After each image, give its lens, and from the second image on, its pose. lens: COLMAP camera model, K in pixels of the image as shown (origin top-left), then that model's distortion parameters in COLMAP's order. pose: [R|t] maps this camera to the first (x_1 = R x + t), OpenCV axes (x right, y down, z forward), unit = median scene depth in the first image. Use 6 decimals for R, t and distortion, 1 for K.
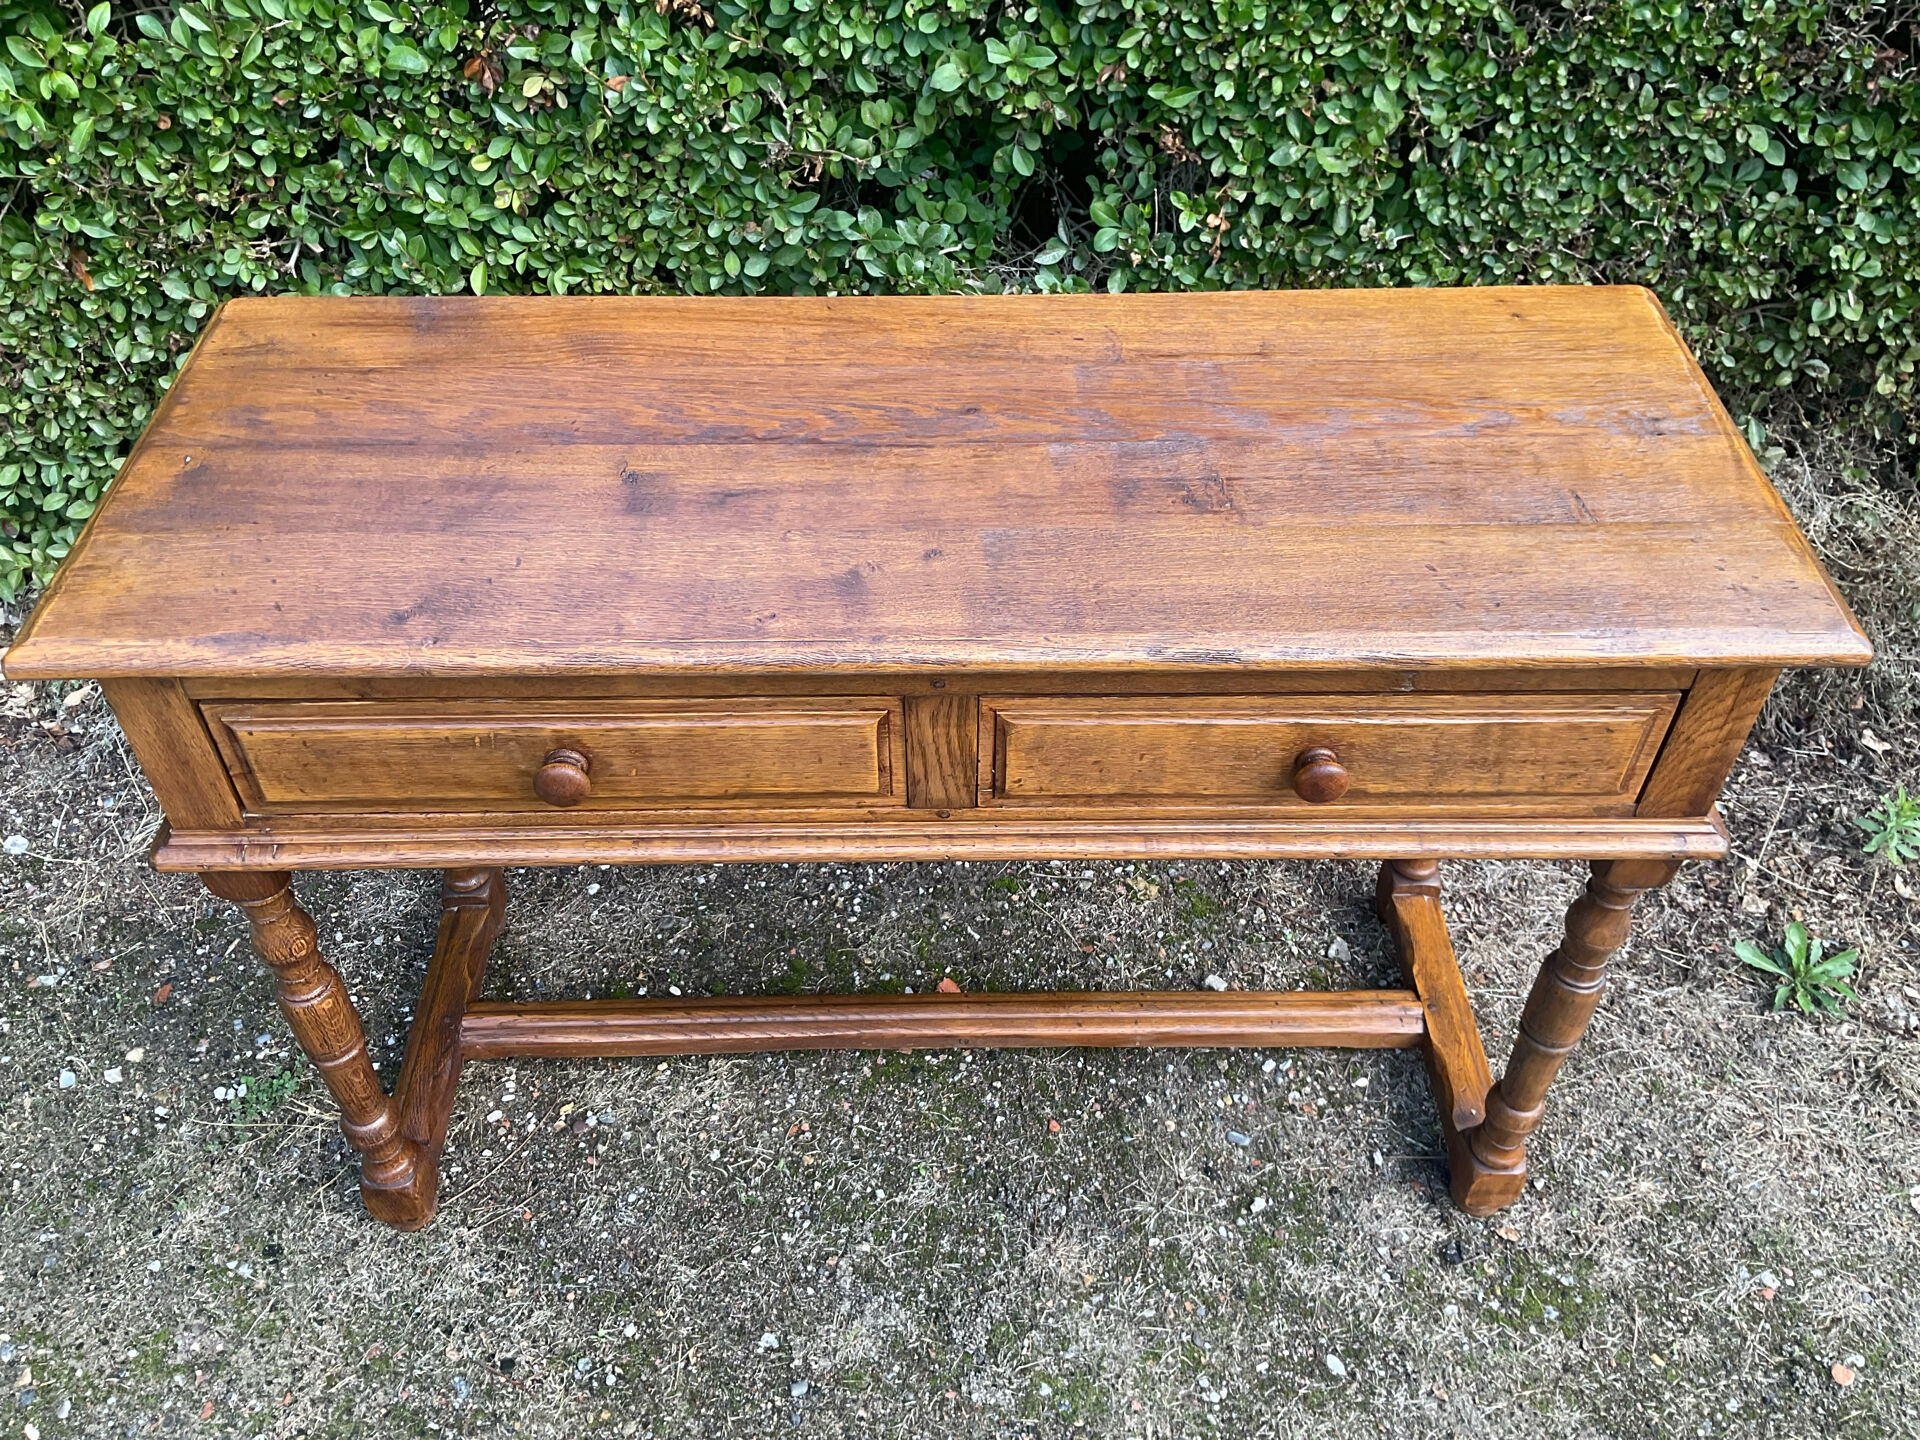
lens RADIAL K [[1593.2, 0, 955.5], [0, 1593.2, 714.8], [0, 0, 1]] dist [0.087484, -0.165524]
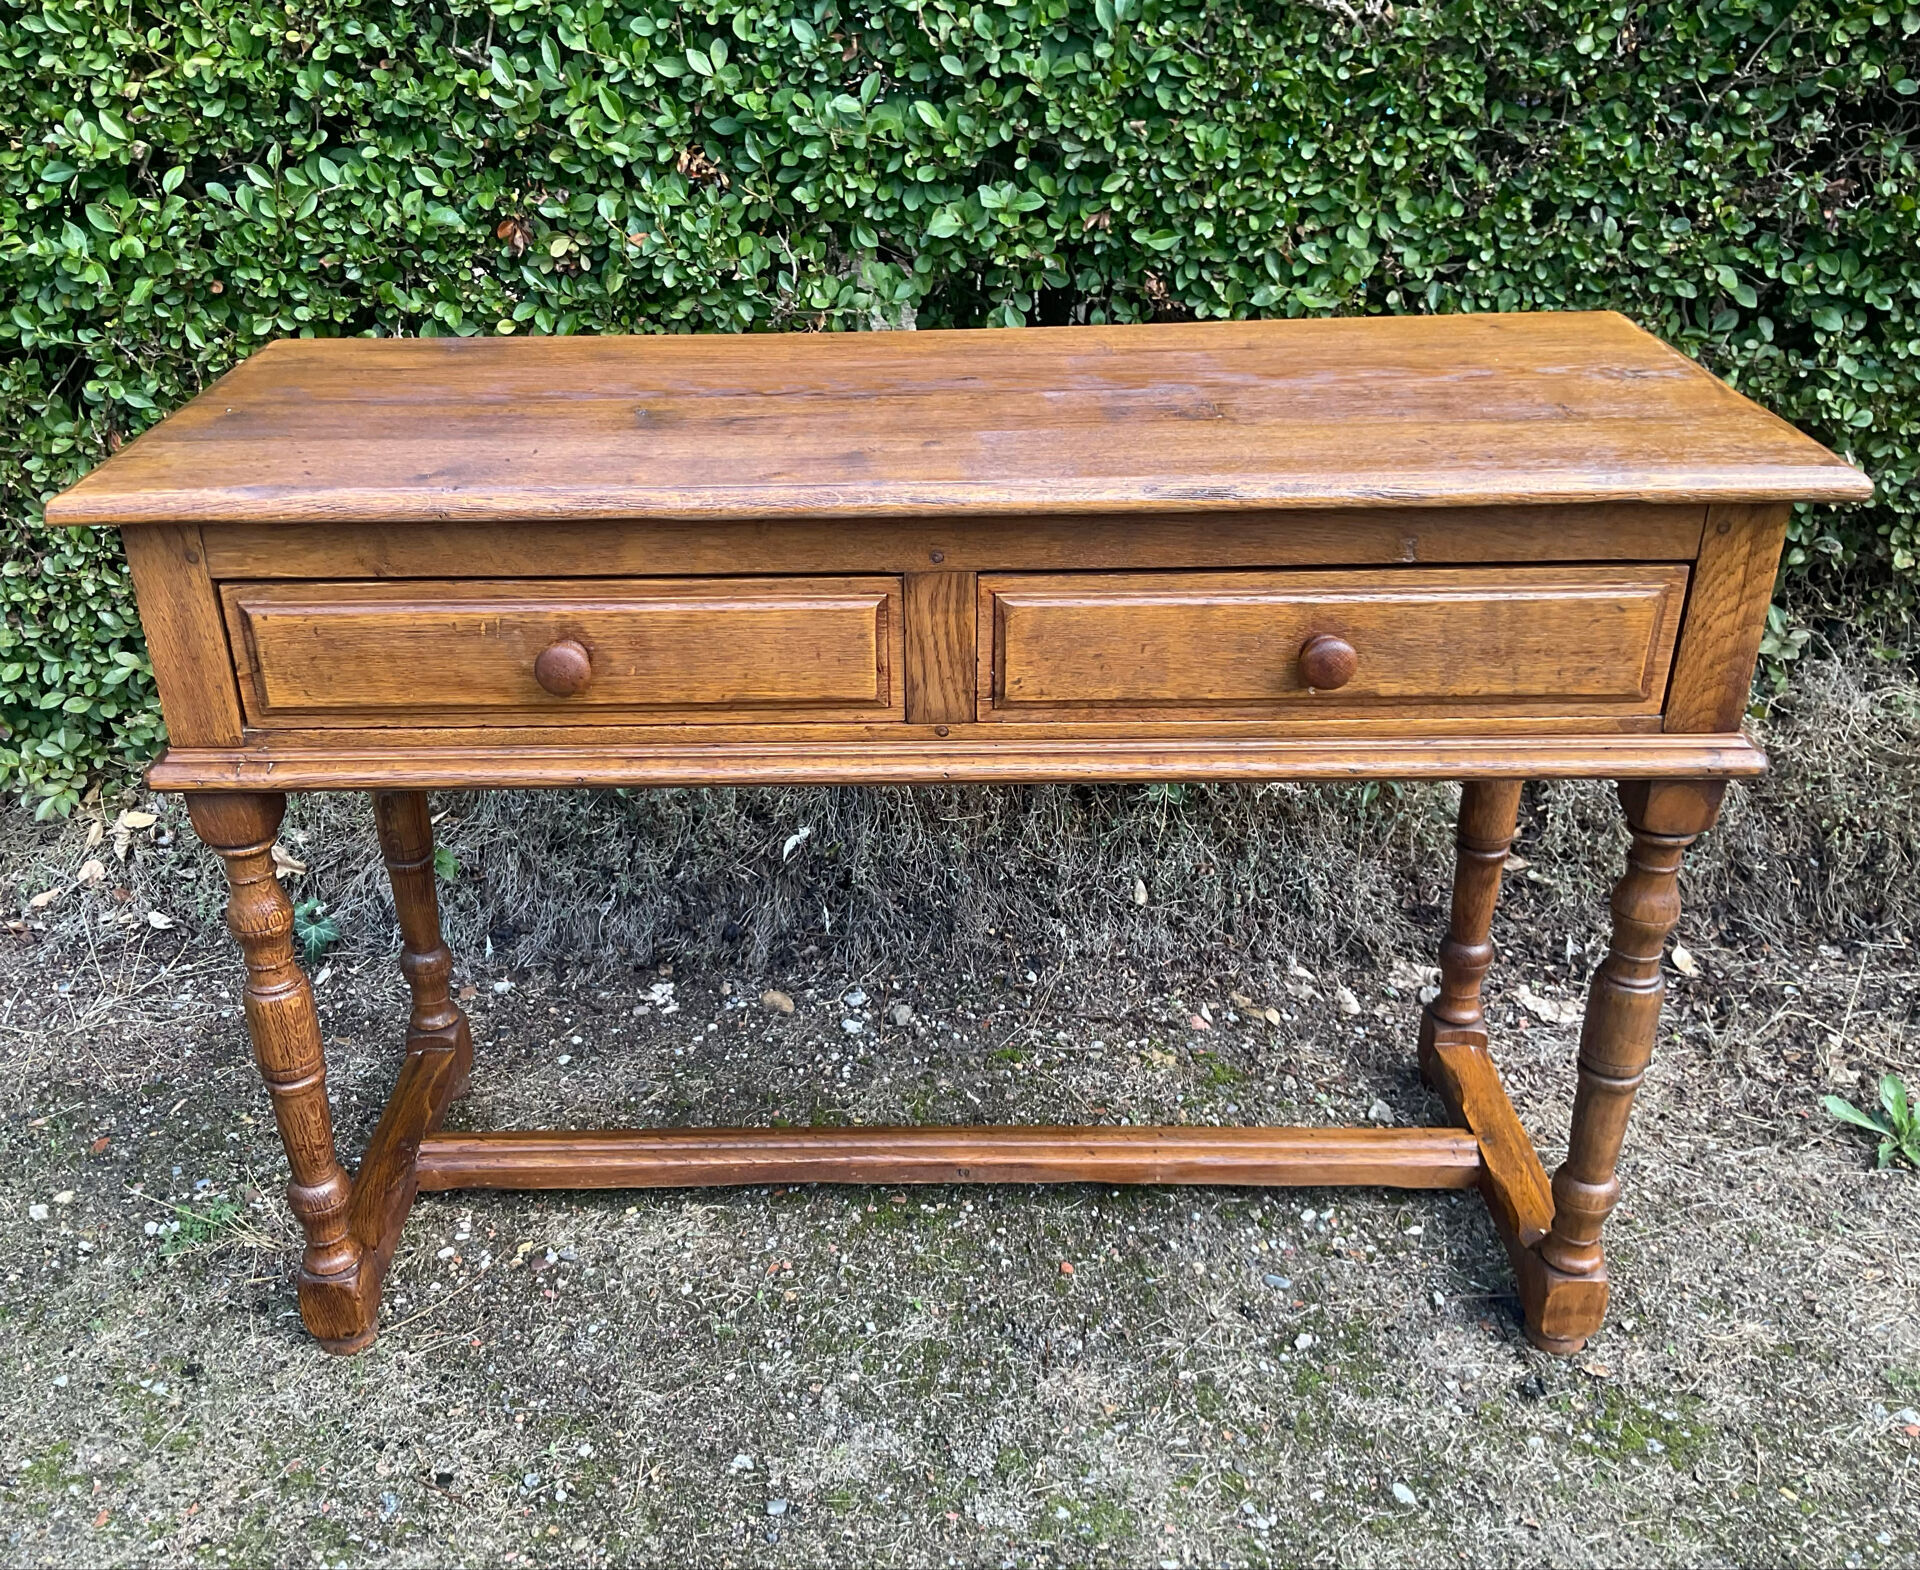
lens RADIAL K [[1739.2, 0, 868.4], [0, 1739.2, 780.2], [0, 0, 1]] dist [0.102082, -0.211989]
pose [[0.998964, -0.003894, -0.045342, -0.003312], [-0.009513, 0.956453, -0.291731, 0.300142], [0.044504, 0.291861, 0.955425, -0.012233]]
